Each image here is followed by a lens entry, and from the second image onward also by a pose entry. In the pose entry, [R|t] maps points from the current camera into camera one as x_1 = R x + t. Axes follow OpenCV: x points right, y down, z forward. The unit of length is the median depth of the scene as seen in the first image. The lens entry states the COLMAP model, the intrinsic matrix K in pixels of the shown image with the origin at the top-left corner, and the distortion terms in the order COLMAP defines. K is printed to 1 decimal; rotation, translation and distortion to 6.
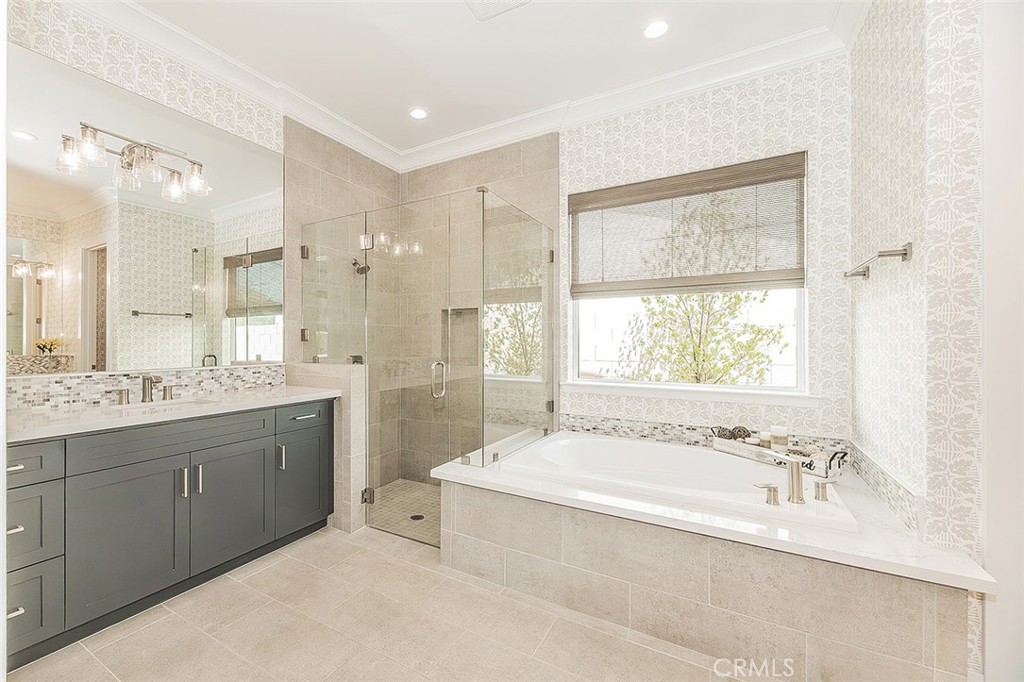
lens RADIAL K [[432.8, 0, 461.2], [0, 432.8, 342.7], [0, 0, 1]] dist [0.004927, -0.001597]
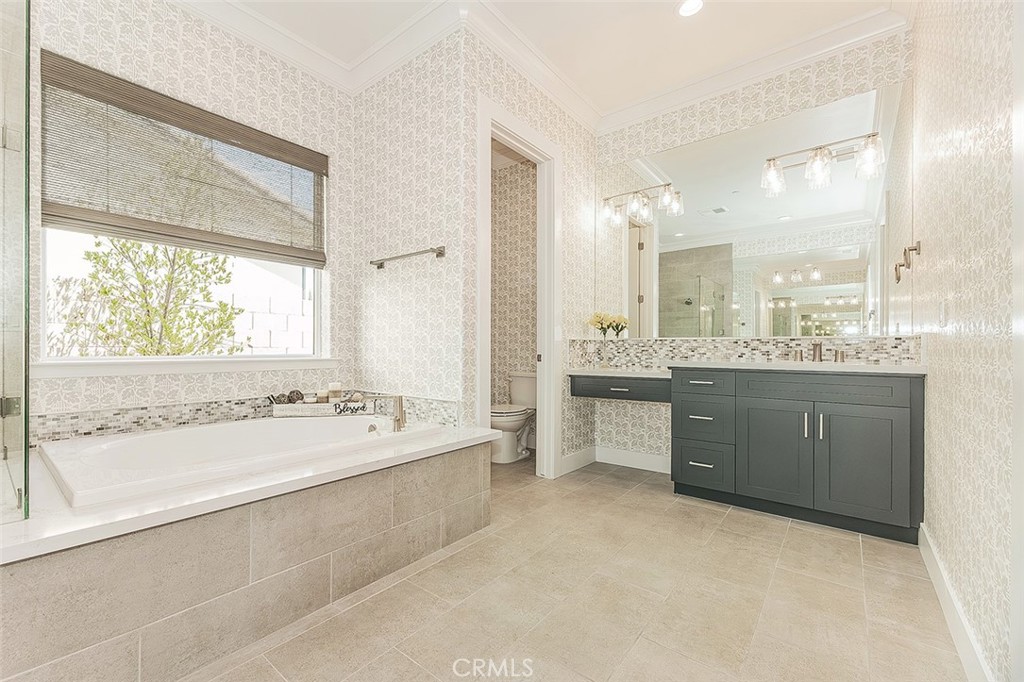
lens RADIAL K [[432.8, 0, 481.2], [0, 432.8, 348.1], [0, 0, 1]] dist [0.004927, -0.001597]
pose [[0.137430, 0.002587, 0.990508, -0.320856], [0.000368, 0.999996, -0.002663, 0.090708], [-0.990511, 0.000730, 0.137429, 0.392145]]
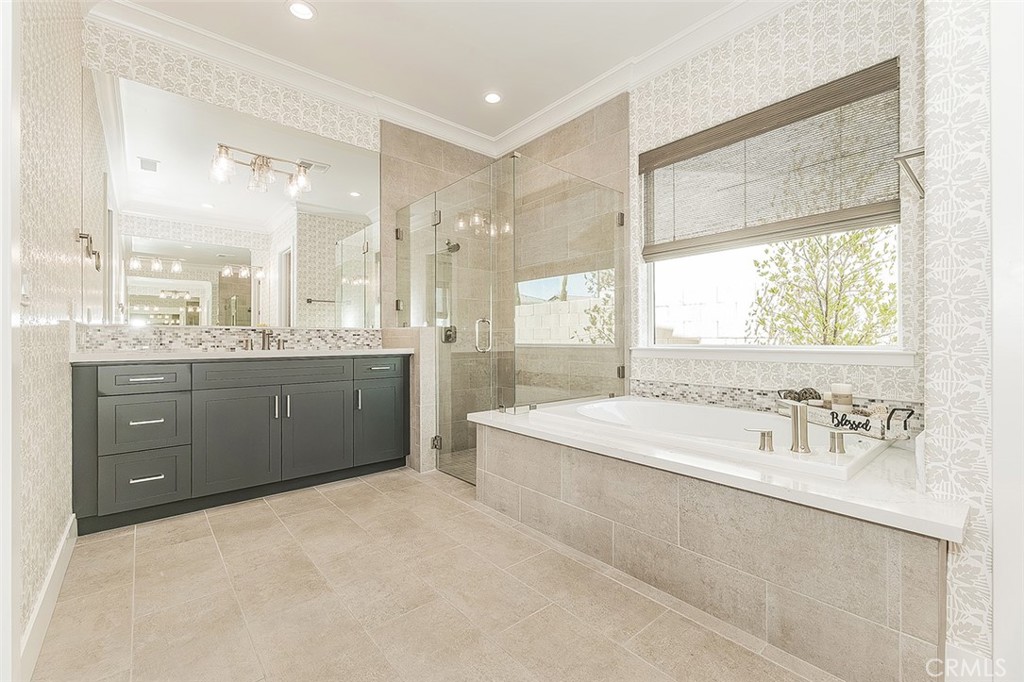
lens RADIAL K [[432.8, 0, 501.4], [0, 432.8, 340.9], [0, 0, 1]] dist [0.004927, -0.001597]
pose [[0.949197, -0.001611, -0.314679, 0.318214], [0.001353, 0.999999, -0.001039, 0.094990], [0.314680, 0.000561, 0.949198, -0.022294]]
